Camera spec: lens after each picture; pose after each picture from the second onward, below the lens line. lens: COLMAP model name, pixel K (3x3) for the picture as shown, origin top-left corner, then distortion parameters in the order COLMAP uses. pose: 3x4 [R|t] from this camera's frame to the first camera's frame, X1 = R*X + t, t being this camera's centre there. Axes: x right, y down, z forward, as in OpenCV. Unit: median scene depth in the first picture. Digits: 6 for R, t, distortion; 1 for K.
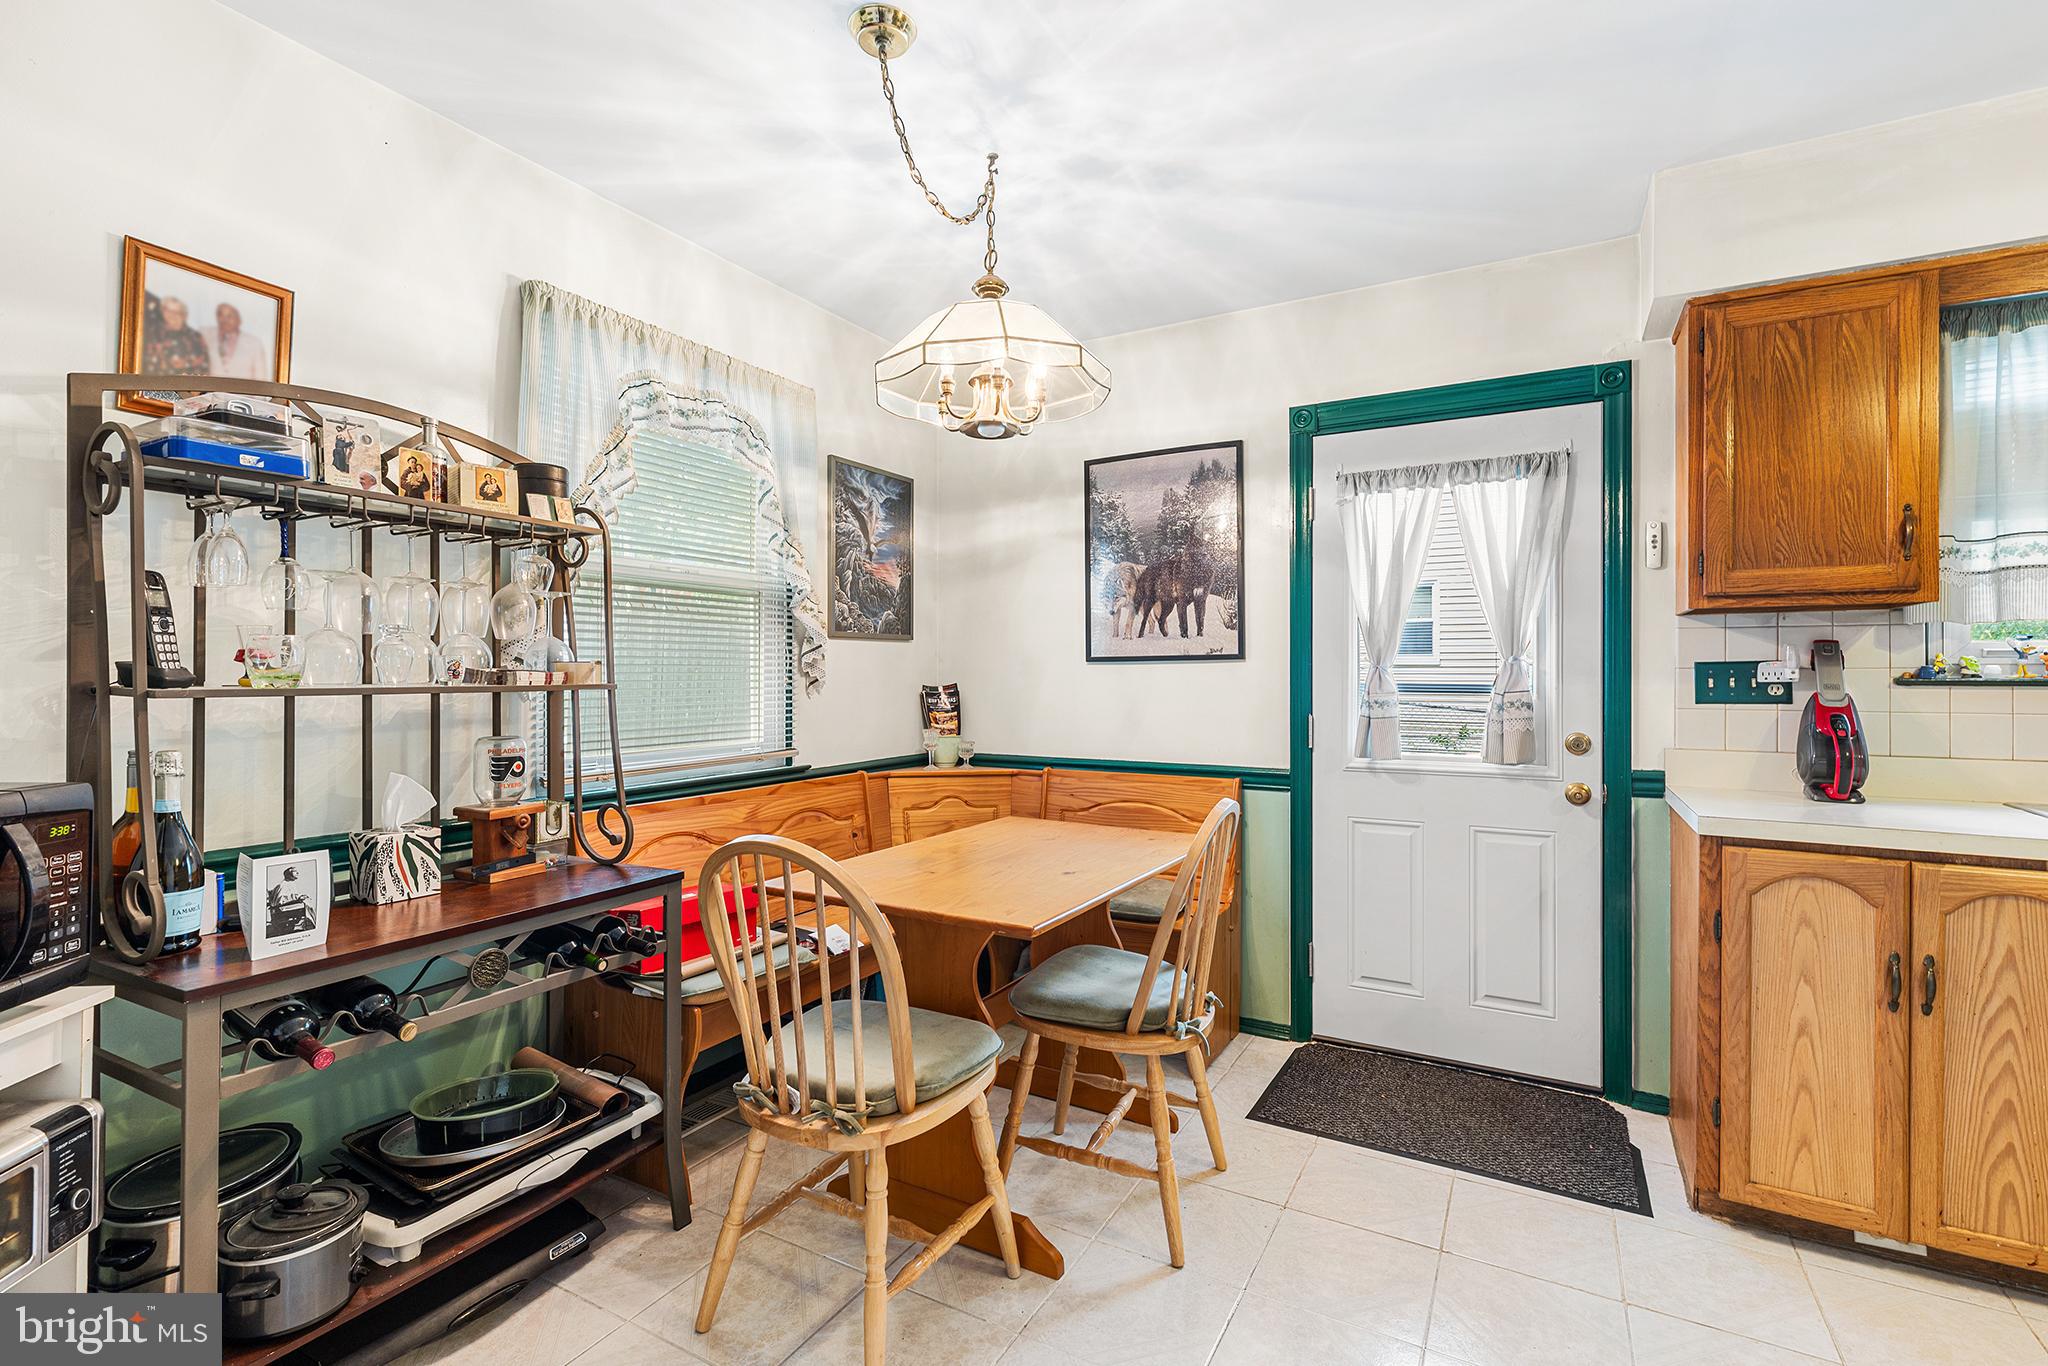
lens RADIAL K [[925.1, 0, 1022.8], [0, 925.1, 670.6], [0, 0, 1]] dist [0.001604, -0.000354]
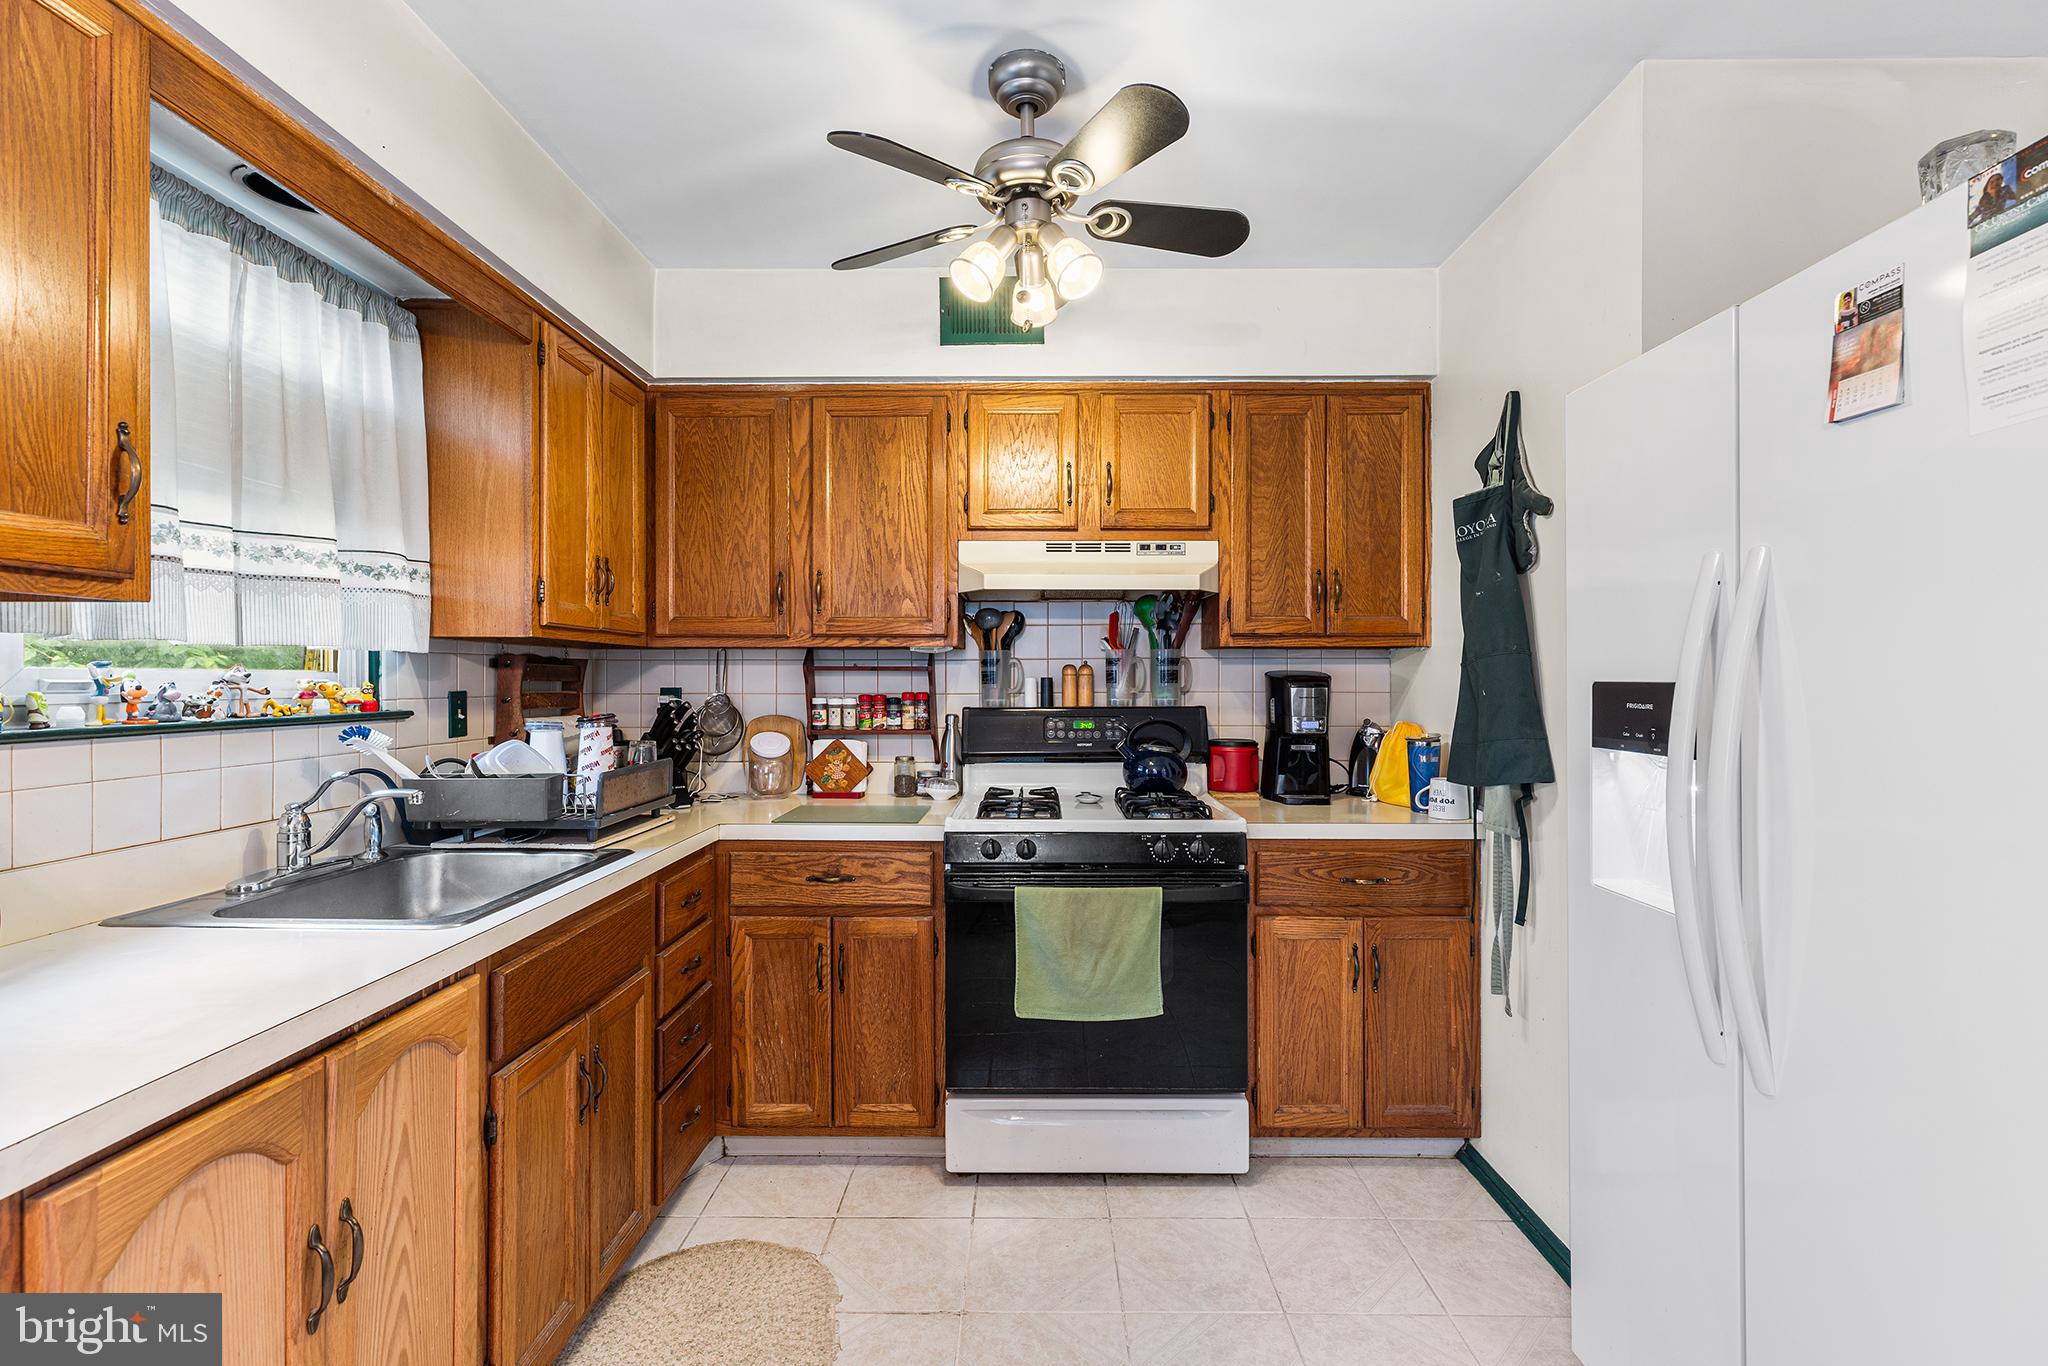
lens RADIAL K [[924.1, 0, 1024.9], [0, 924.1, 678.9], [0, 0, 1]] dist [0.003141, -0.000528]
pose [[-0.481043, -0.001403, 0.876696, 0.178535], [-0.001898, 0.999998, 0.000559, -0.023439], [-0.876695, -0.001395, -0.481045, 0.670686]]
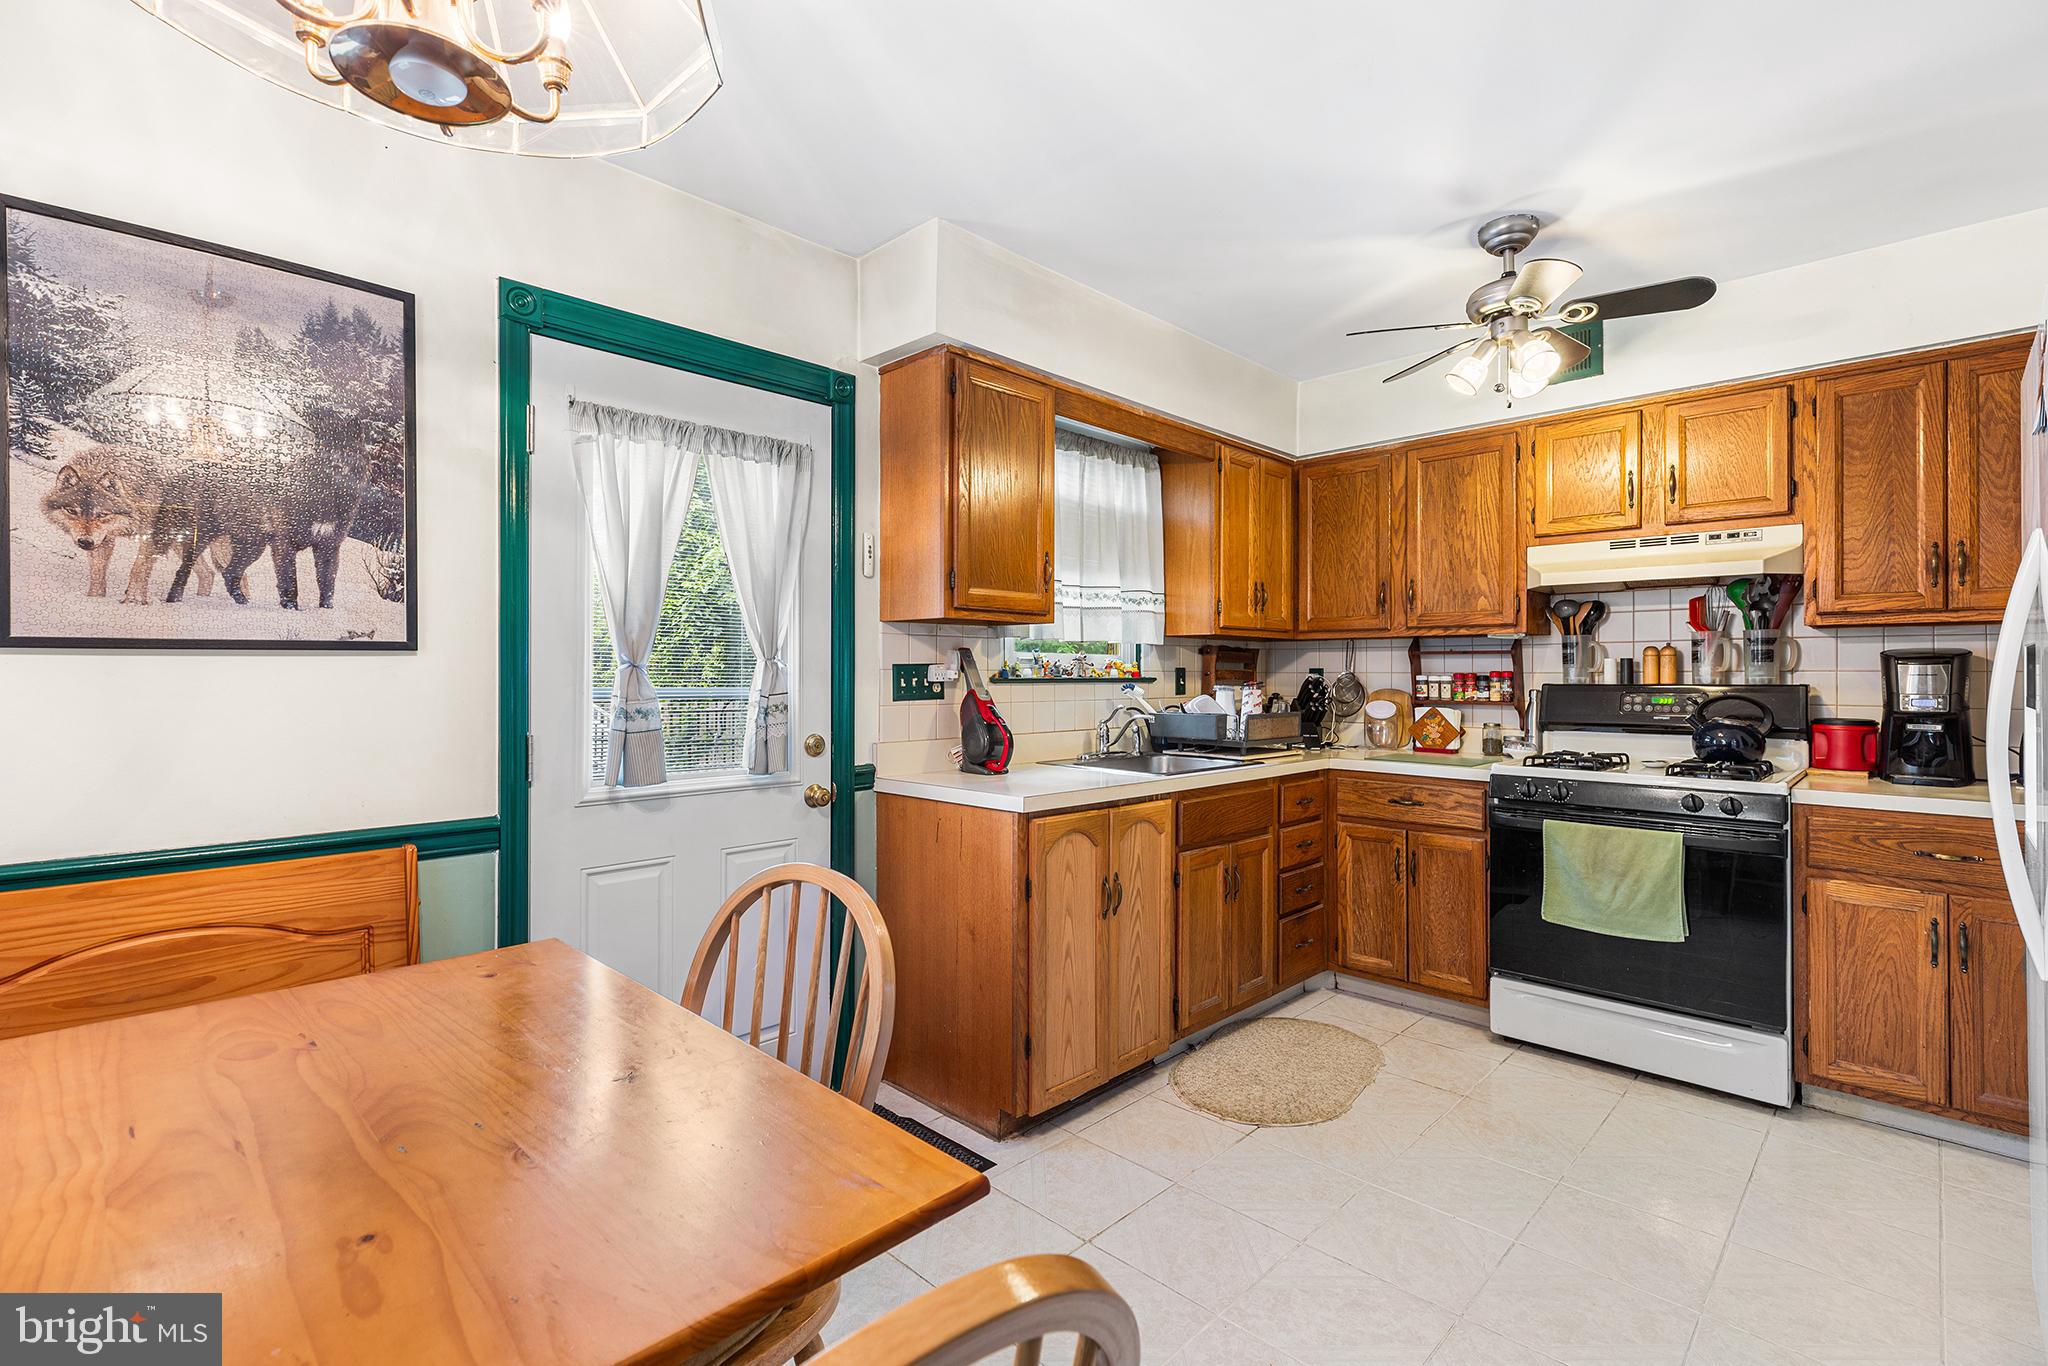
lens RADIAL K [[925.1, 0, 1022.8], [0, 925.1, 670.6], [0, 0, 1]] dist [0.001604, -0.000354]
pose [[0.261123, 0.004025, 0.965297, -0.321873], [-0.004346, 0.999986, -0.002993, 0.001379], [-0.965296, -0.003414, 0.261137, 0.570343]]
